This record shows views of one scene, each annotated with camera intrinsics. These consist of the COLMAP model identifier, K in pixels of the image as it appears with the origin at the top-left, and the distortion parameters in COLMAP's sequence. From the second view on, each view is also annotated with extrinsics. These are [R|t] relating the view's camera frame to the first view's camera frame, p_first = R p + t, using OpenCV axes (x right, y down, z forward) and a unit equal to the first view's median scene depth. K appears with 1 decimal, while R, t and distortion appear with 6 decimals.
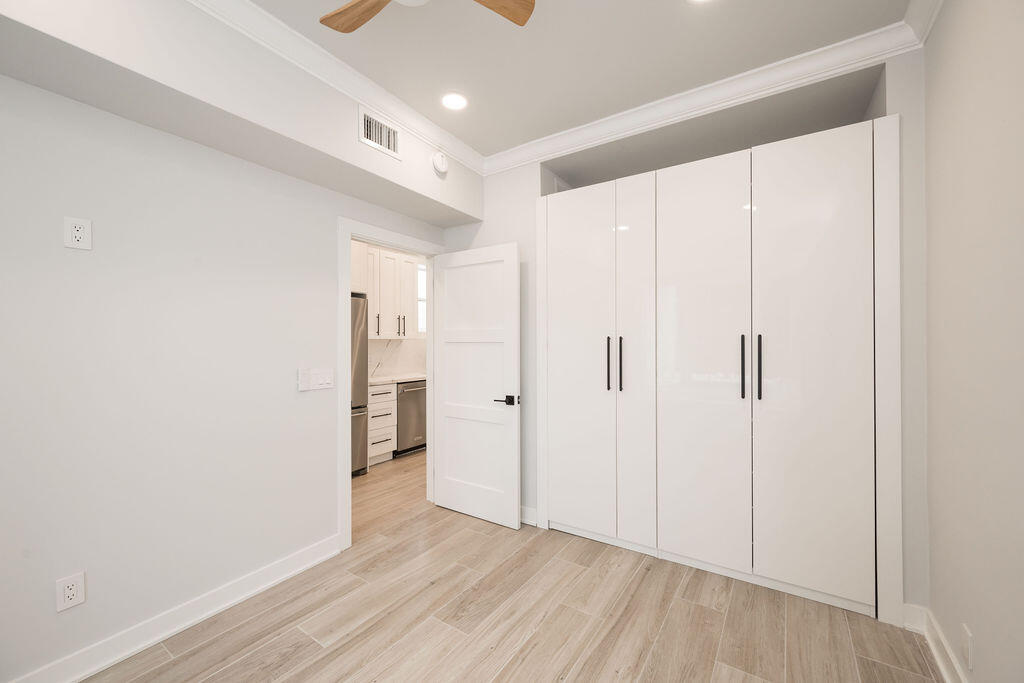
lens RADIAL K [[404.0, 0, 513.6], [0, 404.0, 343.6], [0, 0, 1]] dist [-0.003276, 0.001015]
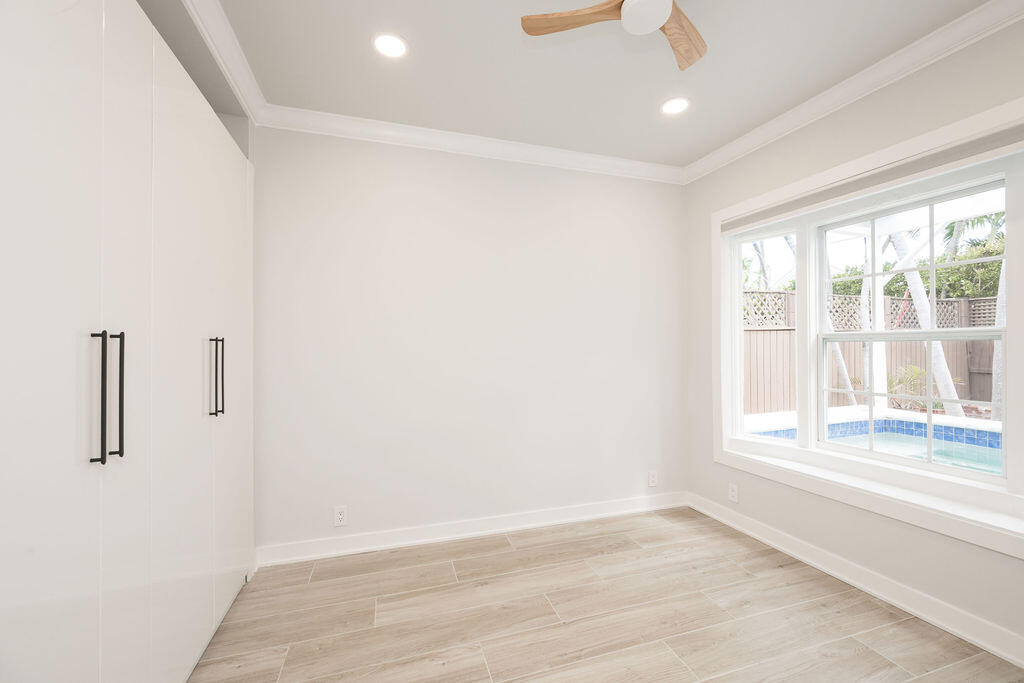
lens RADIAL K [[404.0, 0, 515.0], [0, 404.0, 346.3], [0, 0, 1]] dist [-0.003276, 0.001015]
pose [[-0.787051, 0.014136, 0.616726, -0.408439], [0.004209, 0.999837, -0.017545, 0.028791], [-0.616874, -0.011213, -0.786982, 1.366150]]
